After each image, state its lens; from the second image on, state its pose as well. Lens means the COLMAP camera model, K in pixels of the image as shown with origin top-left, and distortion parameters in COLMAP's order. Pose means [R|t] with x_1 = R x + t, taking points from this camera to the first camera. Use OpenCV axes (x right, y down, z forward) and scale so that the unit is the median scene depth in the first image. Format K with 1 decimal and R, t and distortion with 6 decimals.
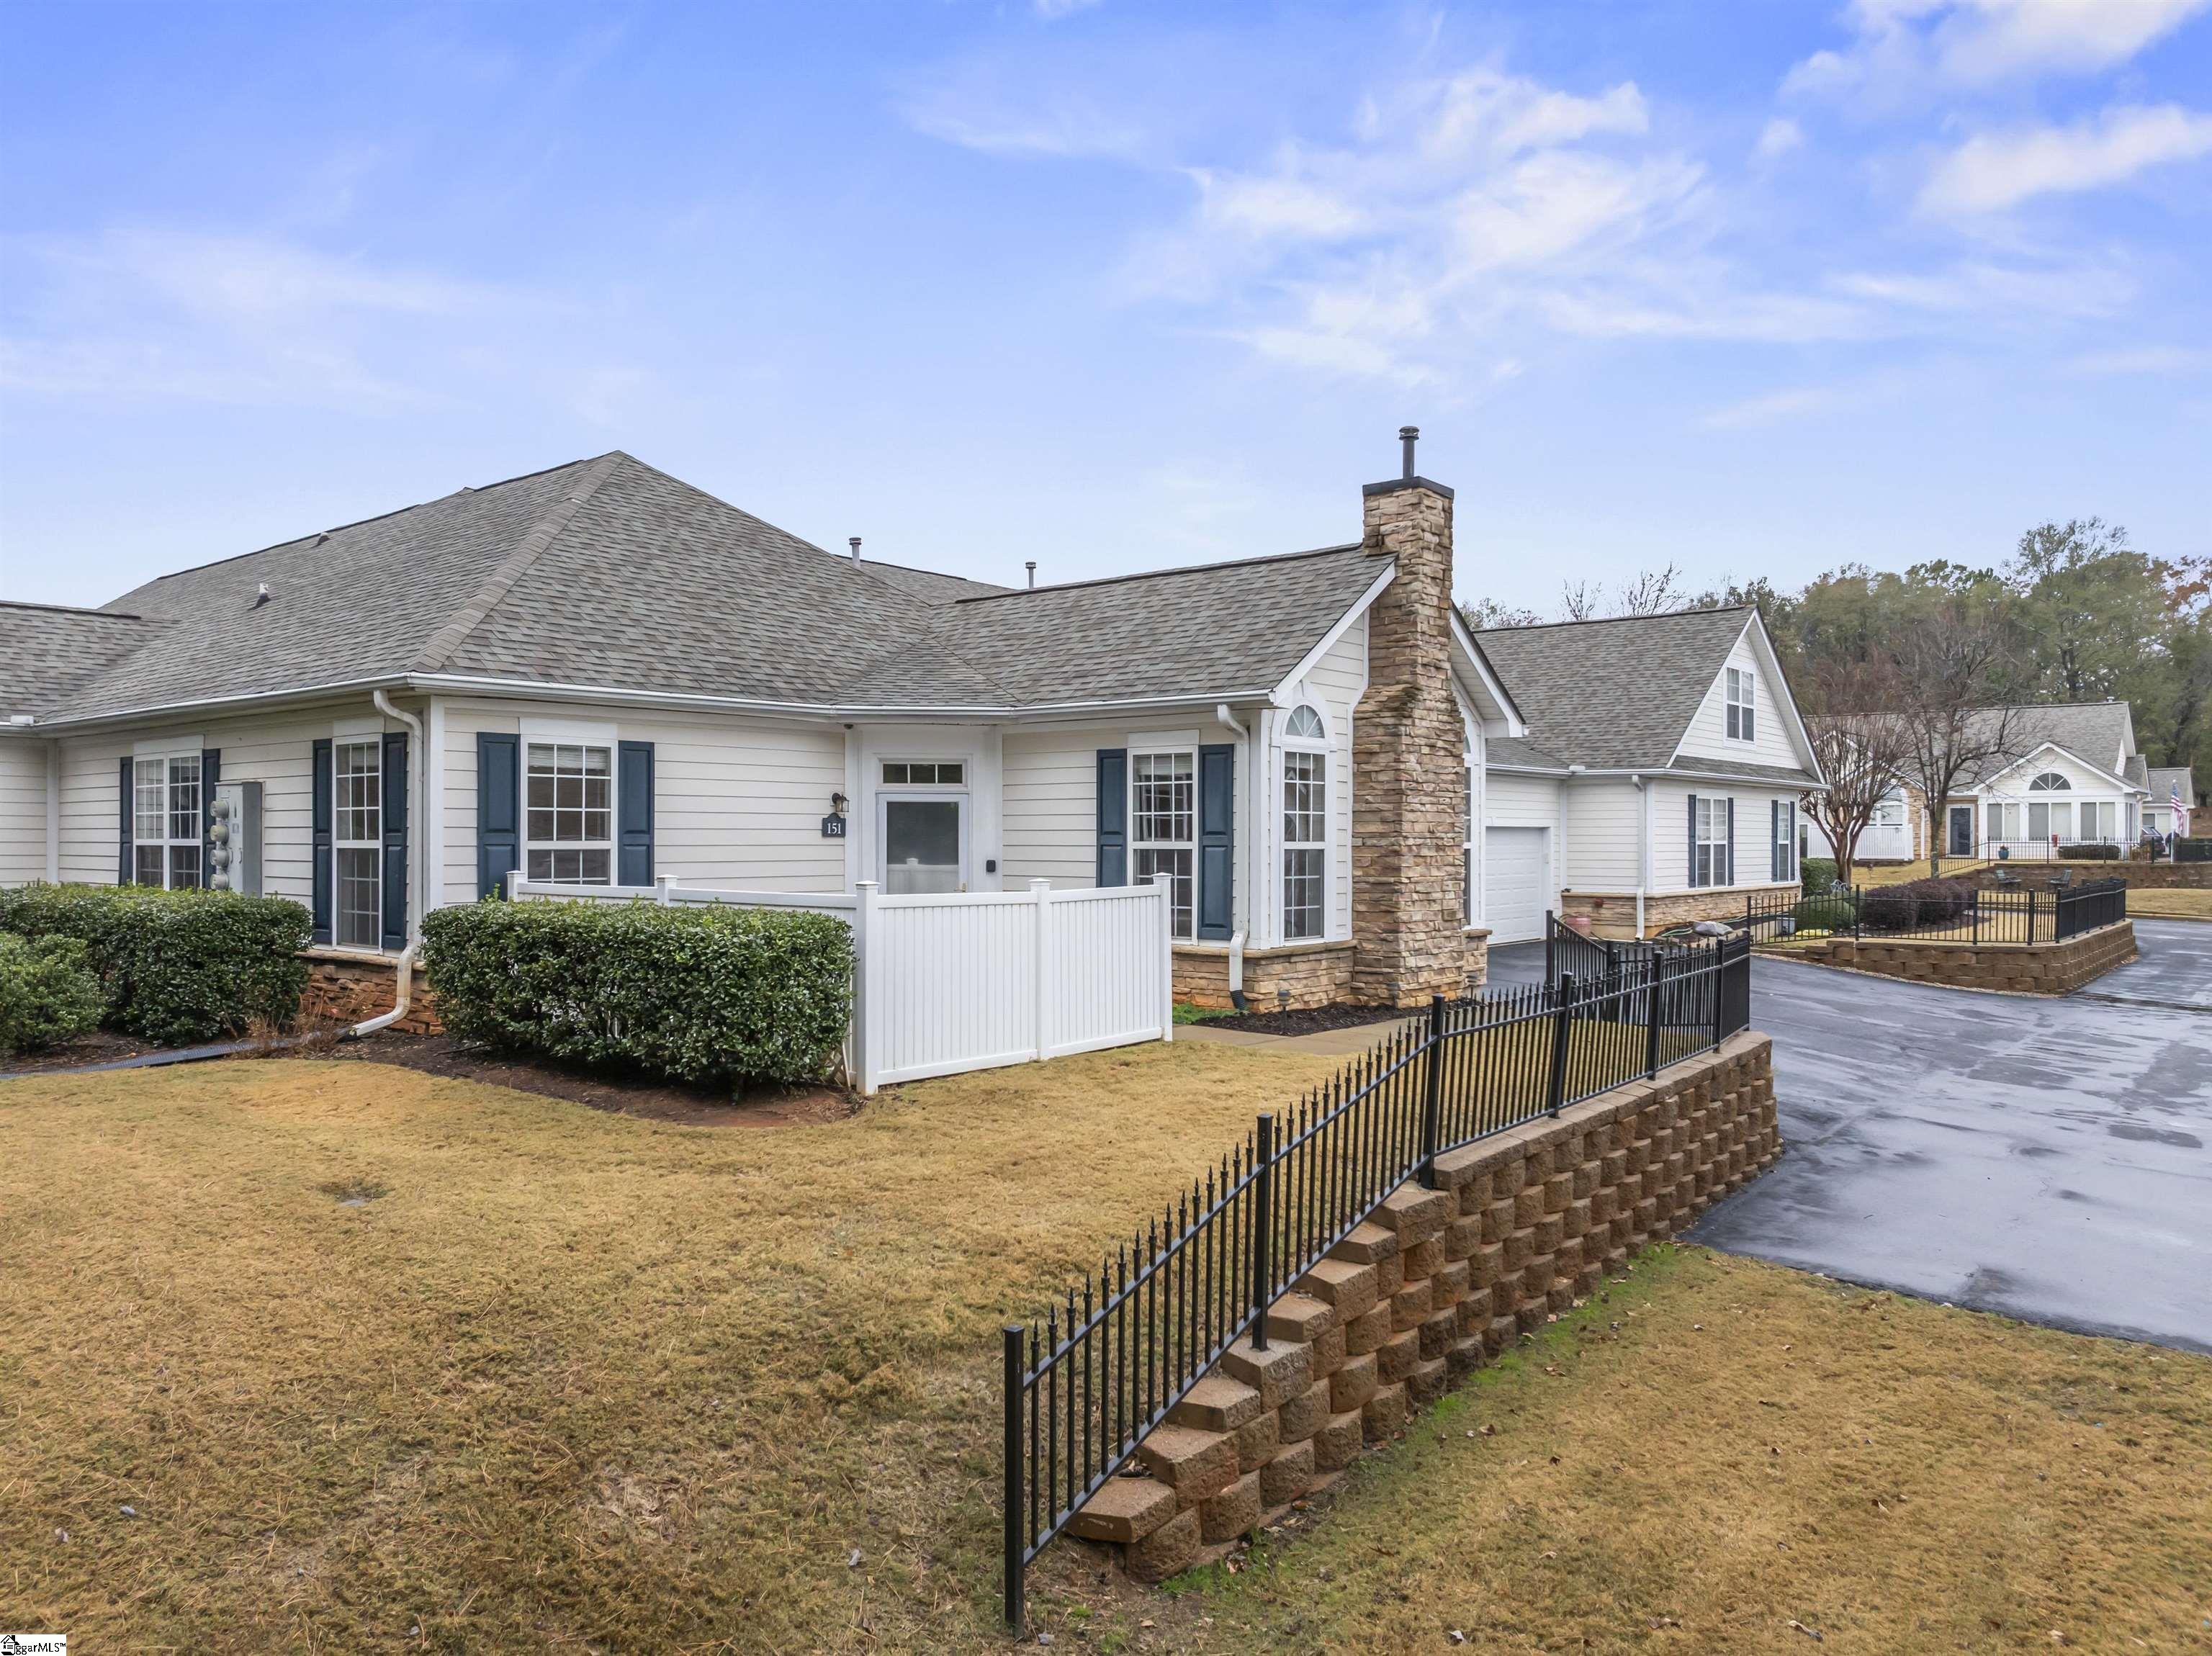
lens RADIAL K [[1554.8, 0, 1100.9], [0, 1554.8, 849.8], [0, 0, 1]] dist [-0.026168, -0.012143]
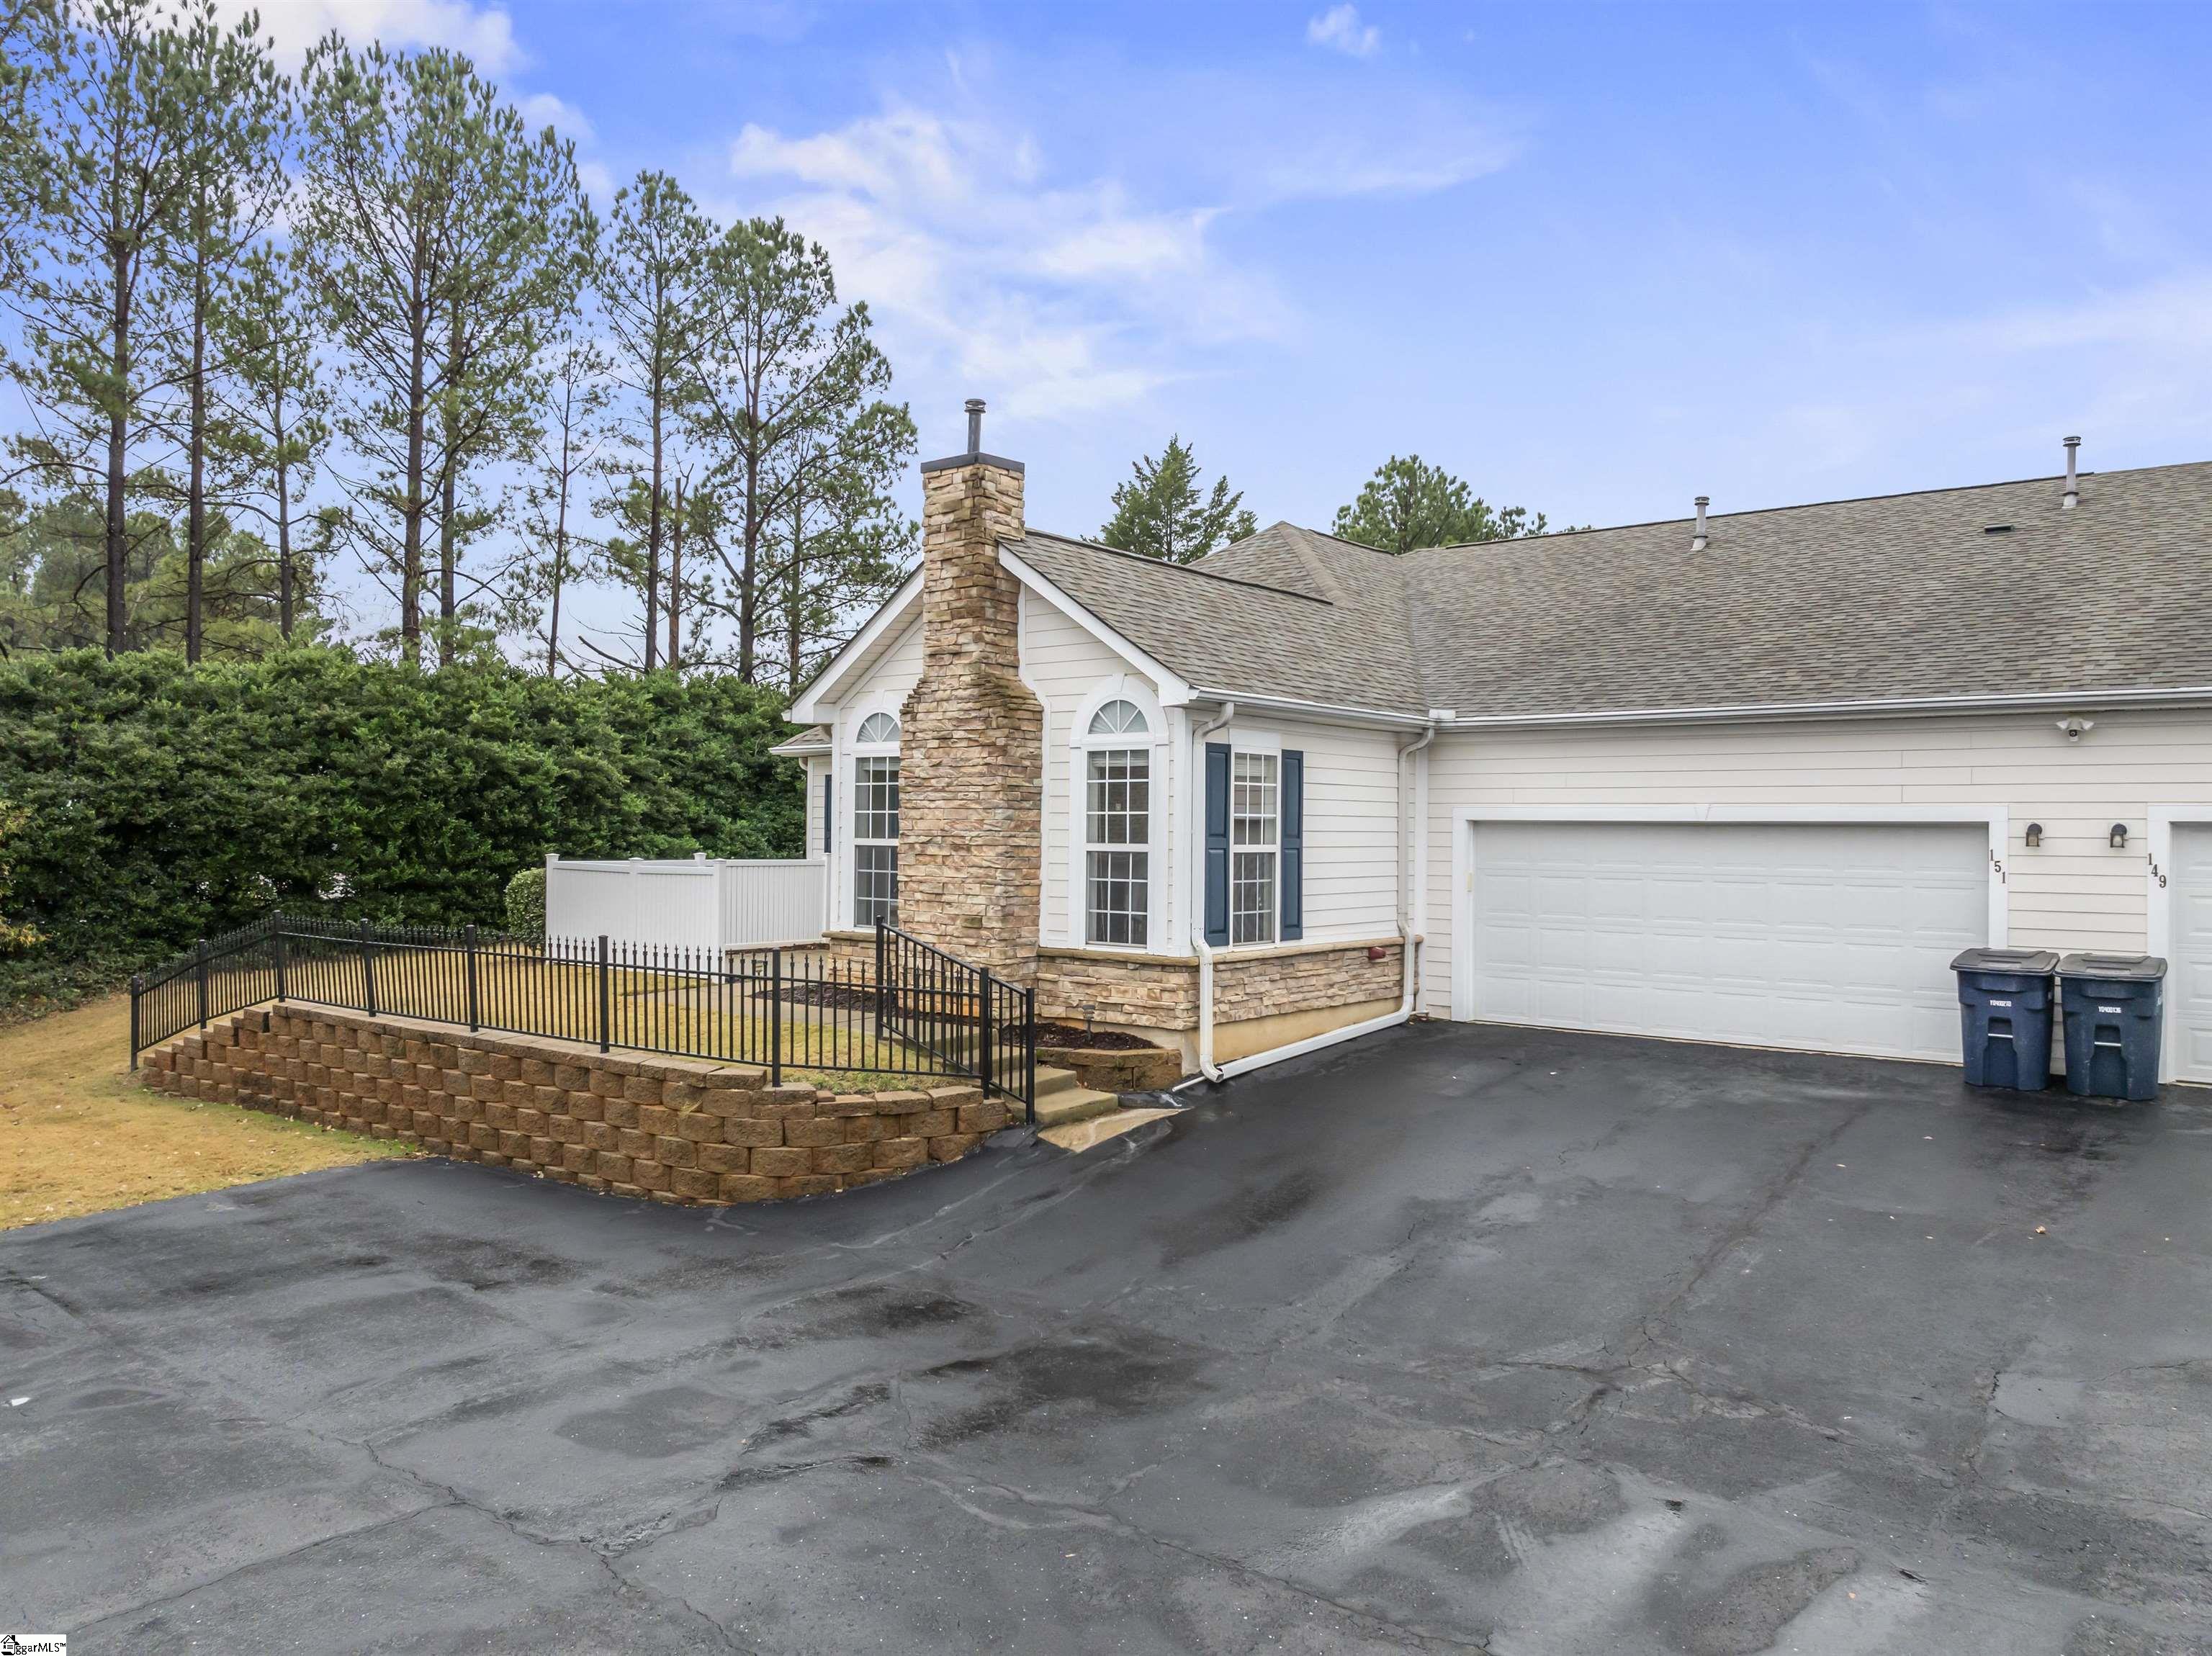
lens RADIAL K [[1562.4, 0, 1106.0], [0, 1562.4, 828.0], [0, 0, 1]] dist [-0.027820, -0.005732]
pose [[0.005516, -0.004968, -0.999972, 1.225661], [-0.018492, 0.999816, -0.005069, -0.010121], [0.999814, 0.018519, 0.005424, 1.155516]]
